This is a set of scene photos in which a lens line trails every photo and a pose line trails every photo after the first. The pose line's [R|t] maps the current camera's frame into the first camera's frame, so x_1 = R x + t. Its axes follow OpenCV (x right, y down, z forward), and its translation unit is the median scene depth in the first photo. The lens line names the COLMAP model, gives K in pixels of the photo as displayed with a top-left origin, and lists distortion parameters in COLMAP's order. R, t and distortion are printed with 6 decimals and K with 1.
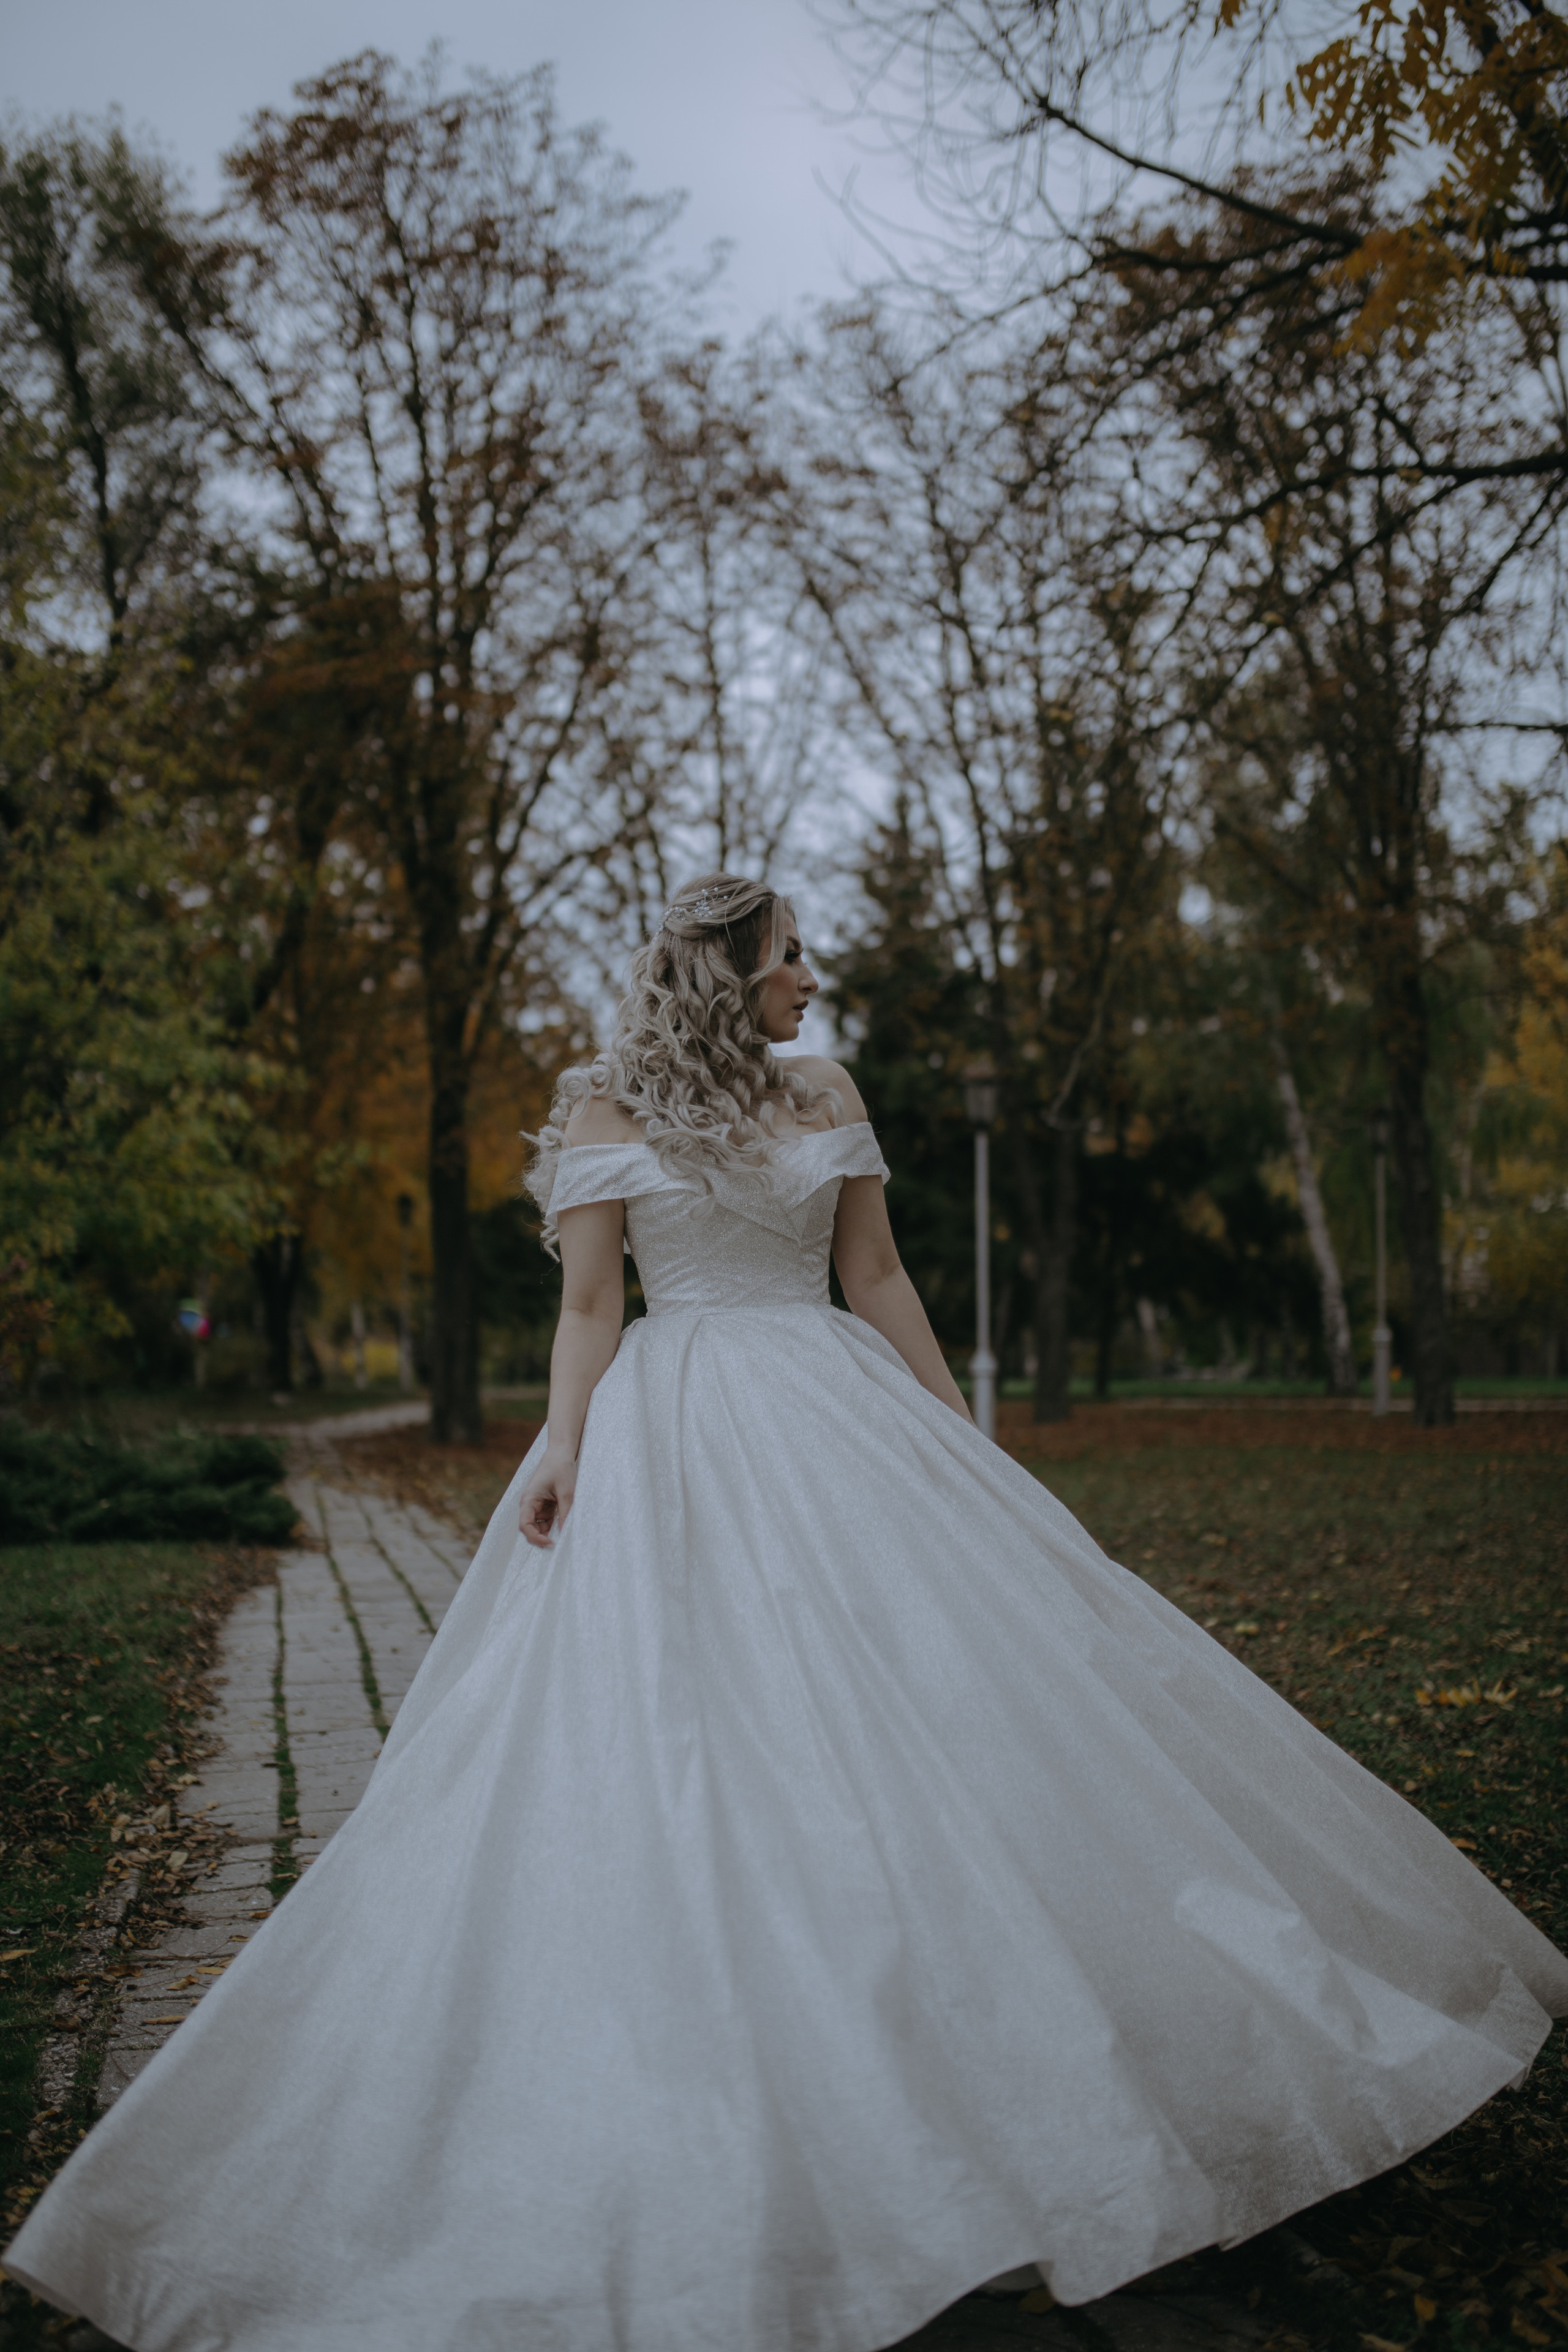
lens RADIAL K [[2435.7, 0, 784.0], [0, 2435.7, 1176.0], [0, 0, 1]] dist [-0.003641, 0.204075]
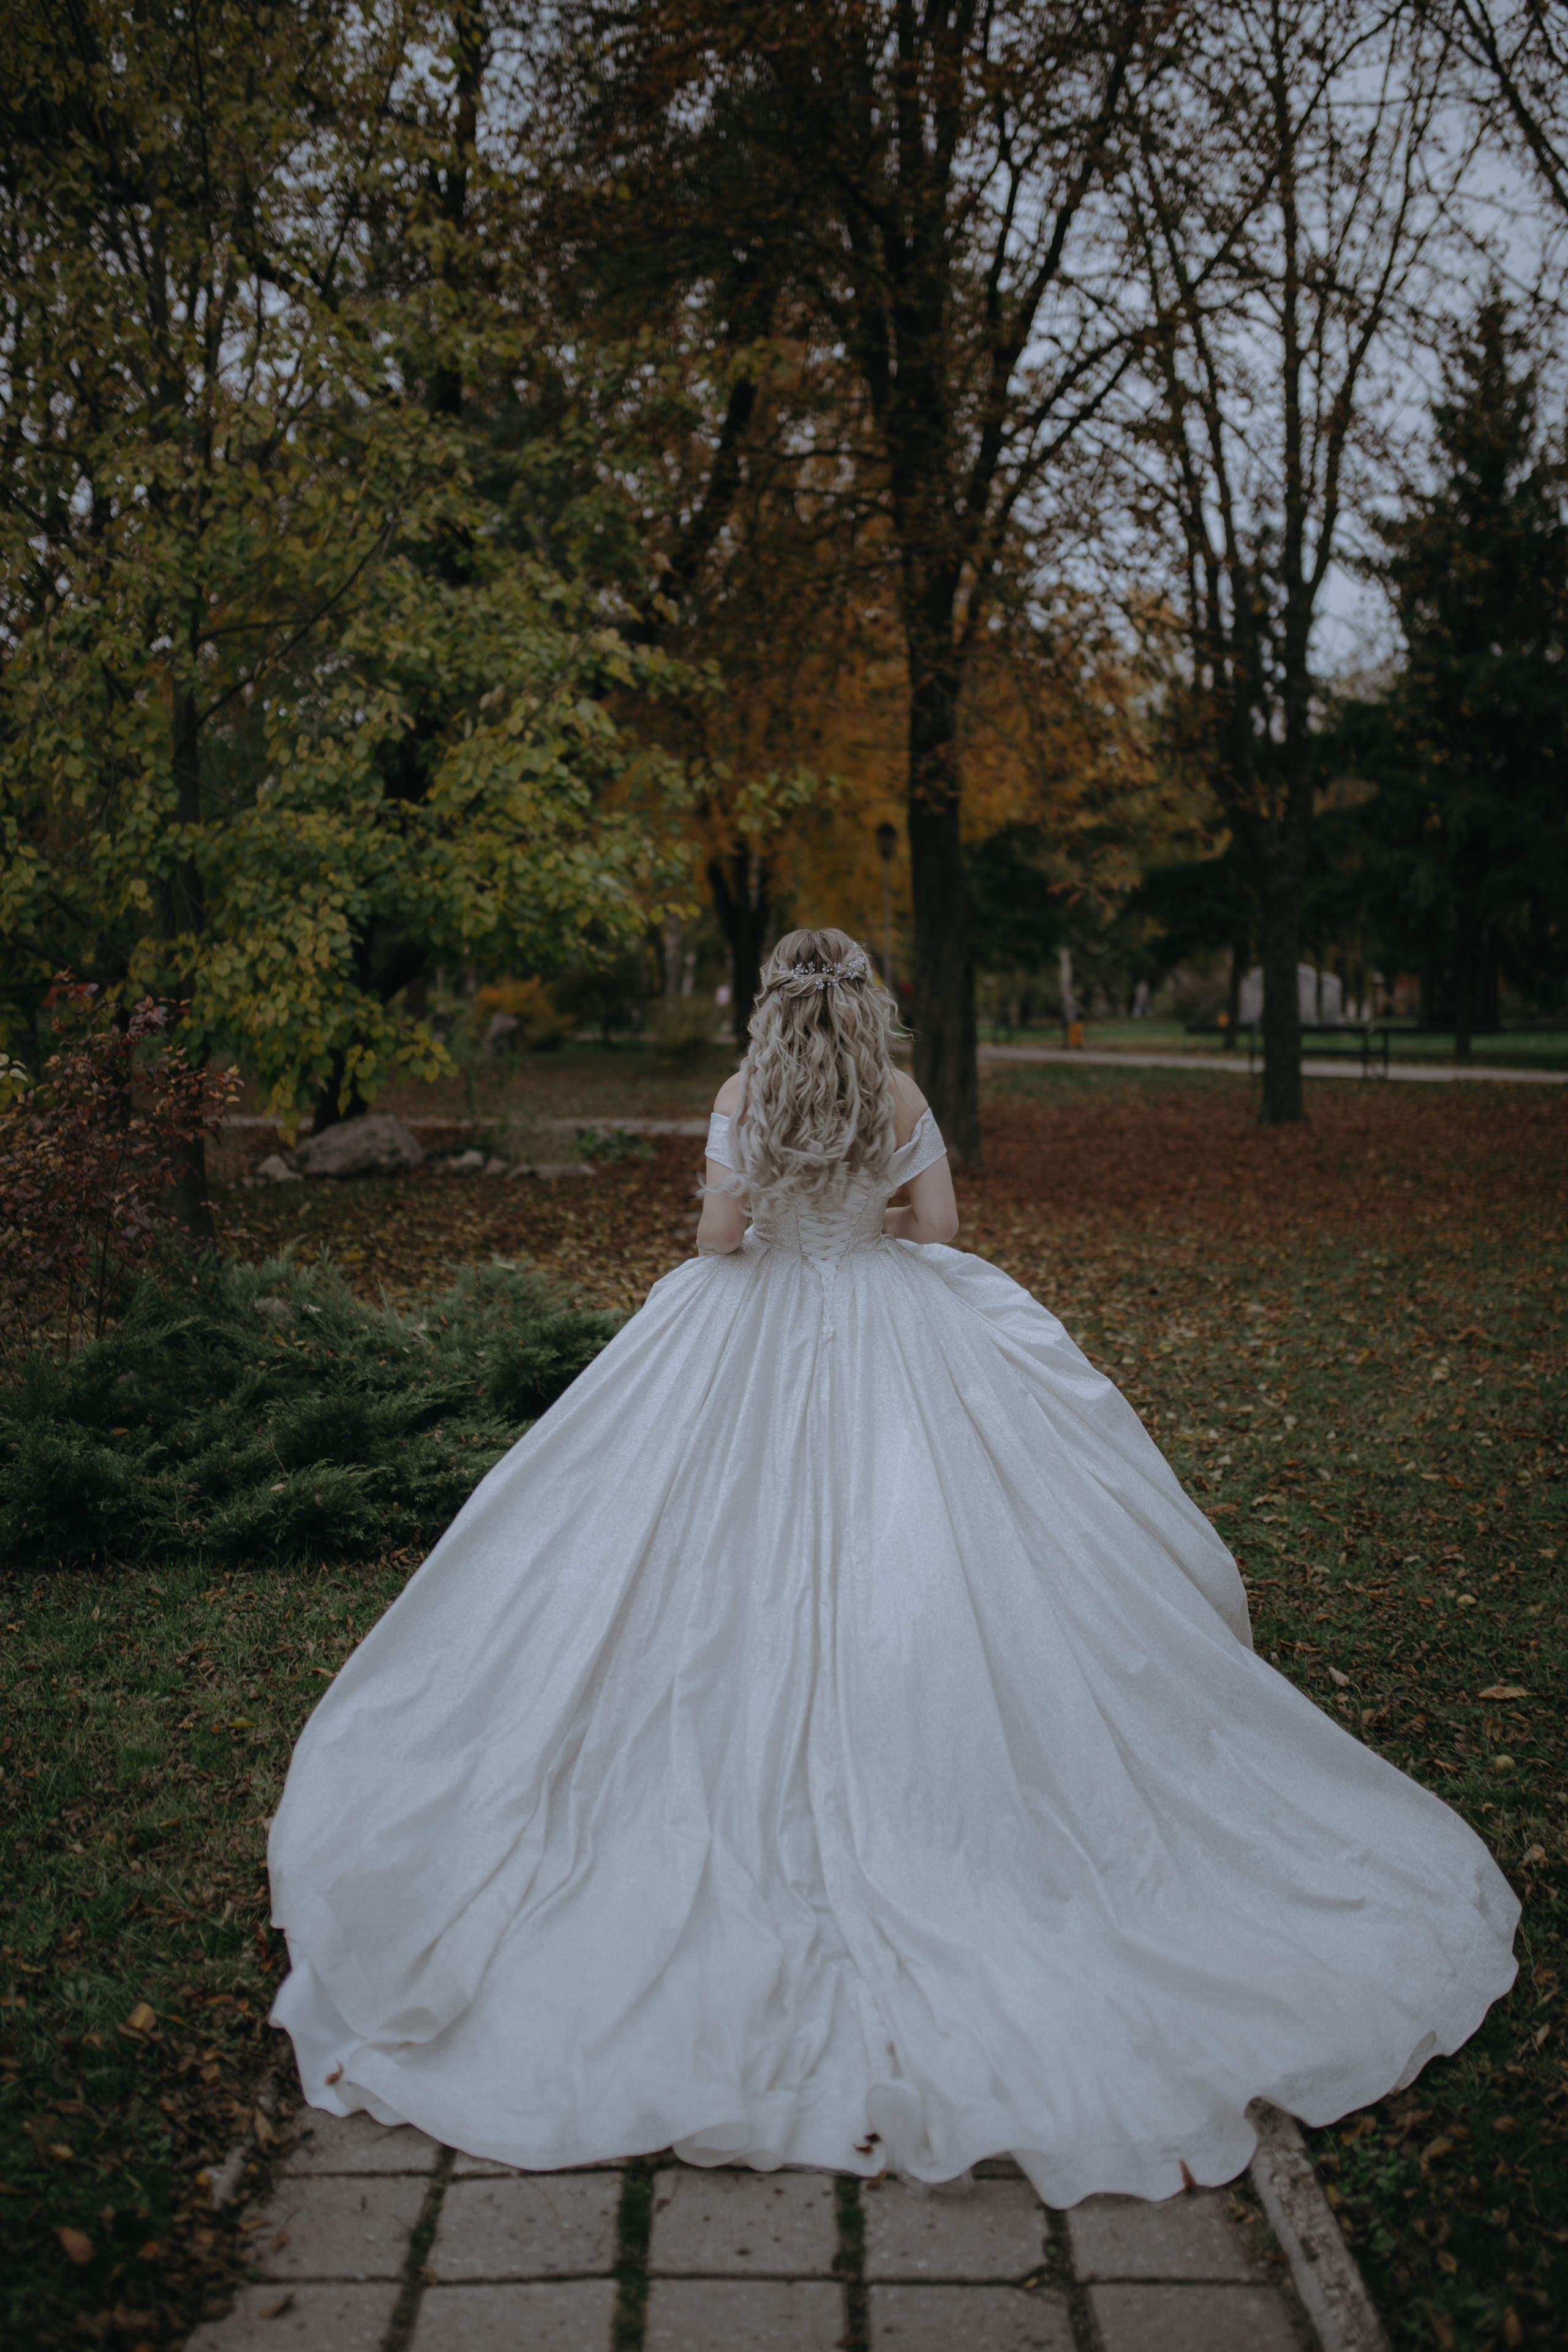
lens RADIAL K [[2435.7, 0, 784.0], [0, 2435.7, 1176.0], [0, 0, 1]] dist [-0.003641, 0.204075]
pose [[0.980383, 0.011719, -0.196755, -0.035055], [0.018831, 0.988096, 0.152683, -0.004902], [0.196202, -0.153393, 0.968491, 0.253837]]
